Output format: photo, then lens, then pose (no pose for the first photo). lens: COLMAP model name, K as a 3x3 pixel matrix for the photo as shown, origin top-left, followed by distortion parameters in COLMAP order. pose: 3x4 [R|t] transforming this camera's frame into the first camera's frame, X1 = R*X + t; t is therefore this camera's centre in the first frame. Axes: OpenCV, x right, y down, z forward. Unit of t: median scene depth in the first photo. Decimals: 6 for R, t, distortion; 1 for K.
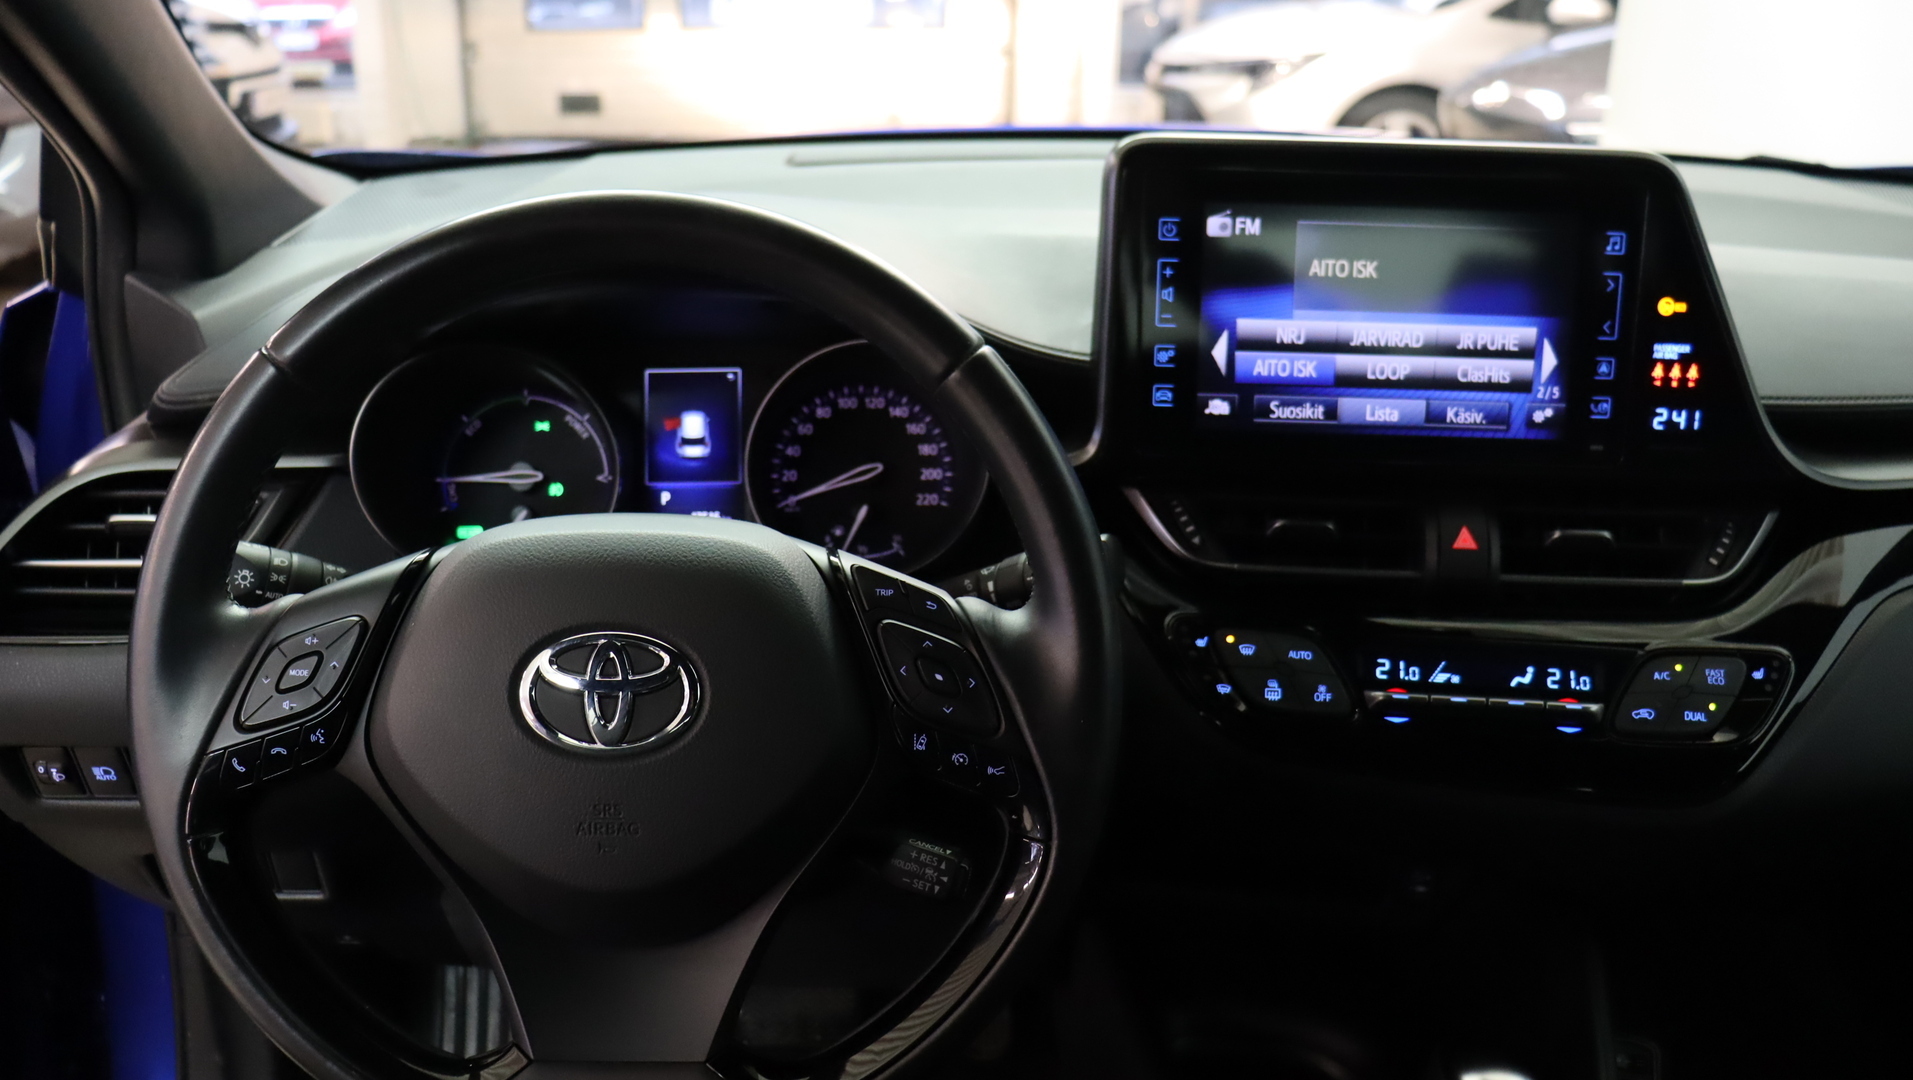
lens RADIAL K [[1677.7, 0, 960.1], [0, 1677.7, 526.2], [0, 0, 1]] dist [-0.127967, 0.075093]
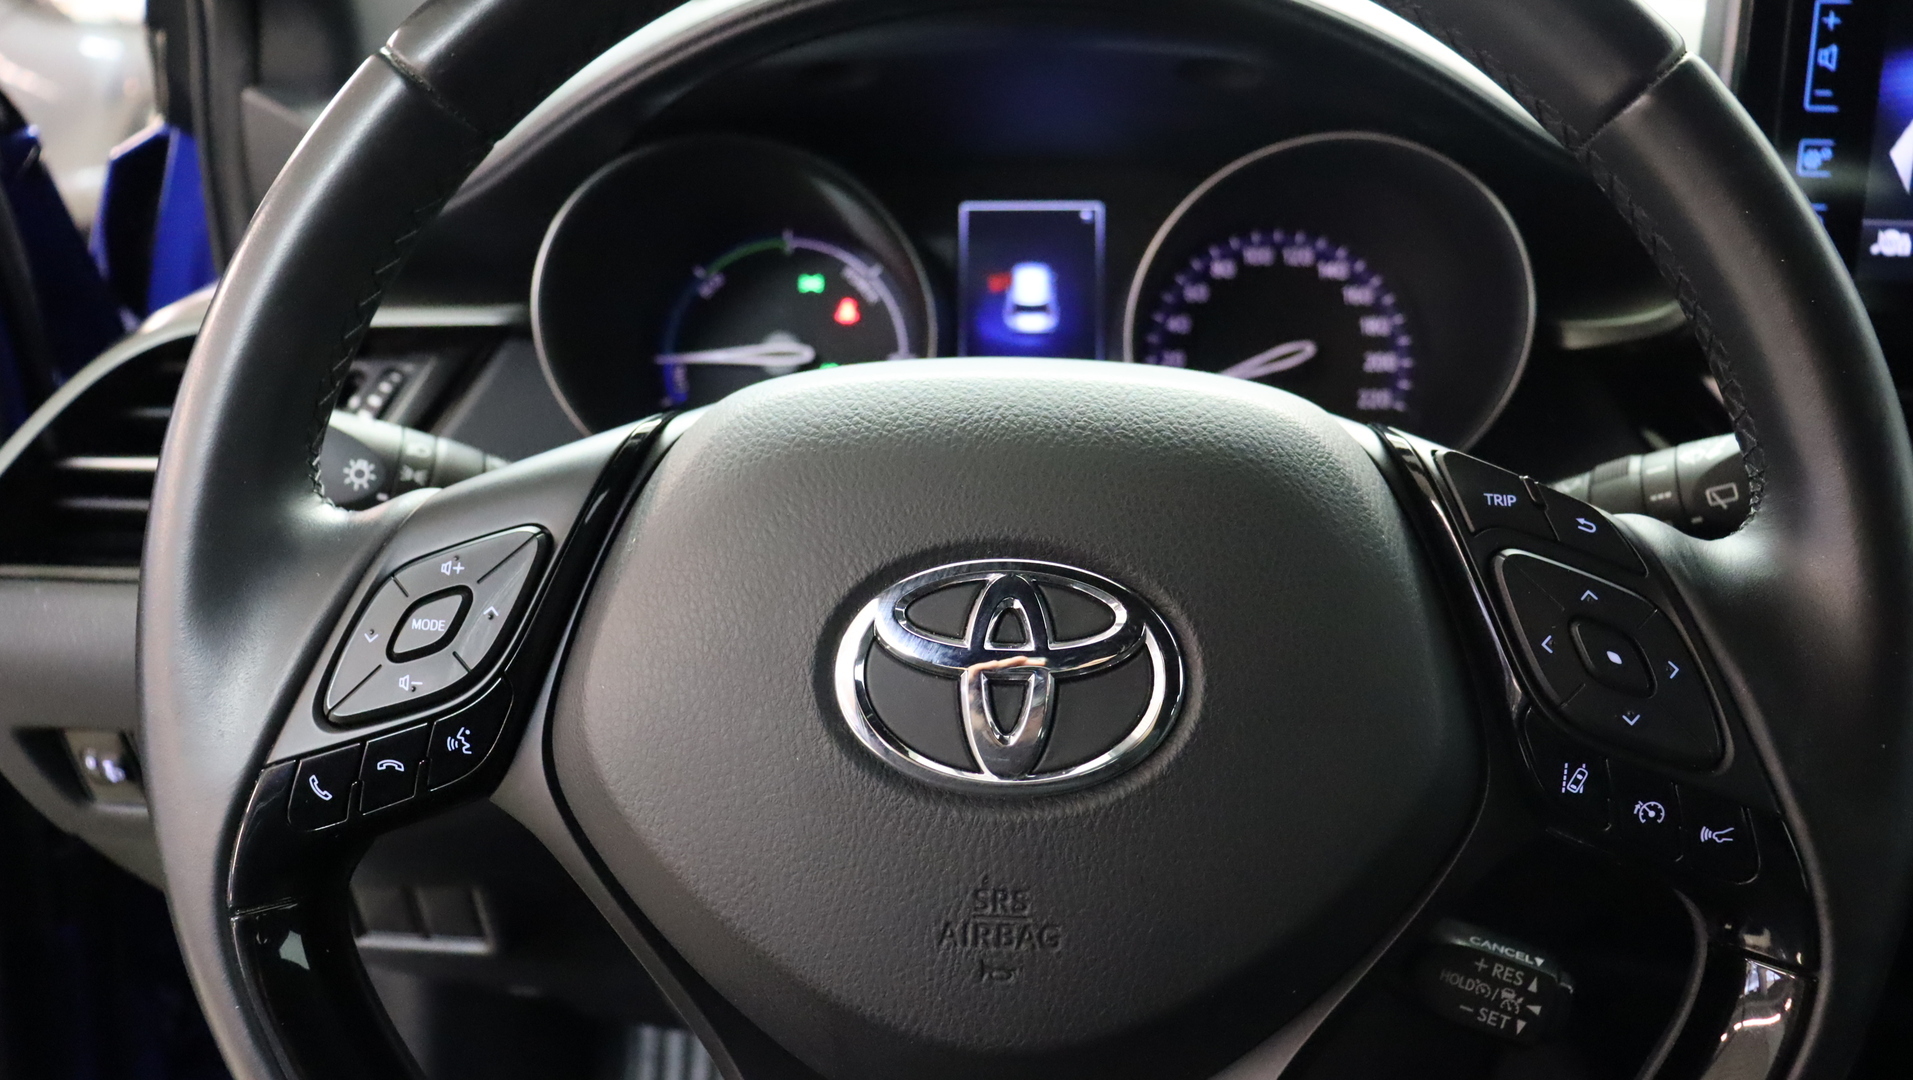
lens RADIAL K [[1677.7, 0, 1007.6], [0, 1677.7, 511.3], [0, 0, 1]] dist [-0.127967, 0.075093]
pose [[0.996561, 0.018976, -0.080657, -0.149045], [-0.019055, 0.999818, -0.000200, 0.043127], [0.080639, 0.001736, 0.996742, 0.420813]]
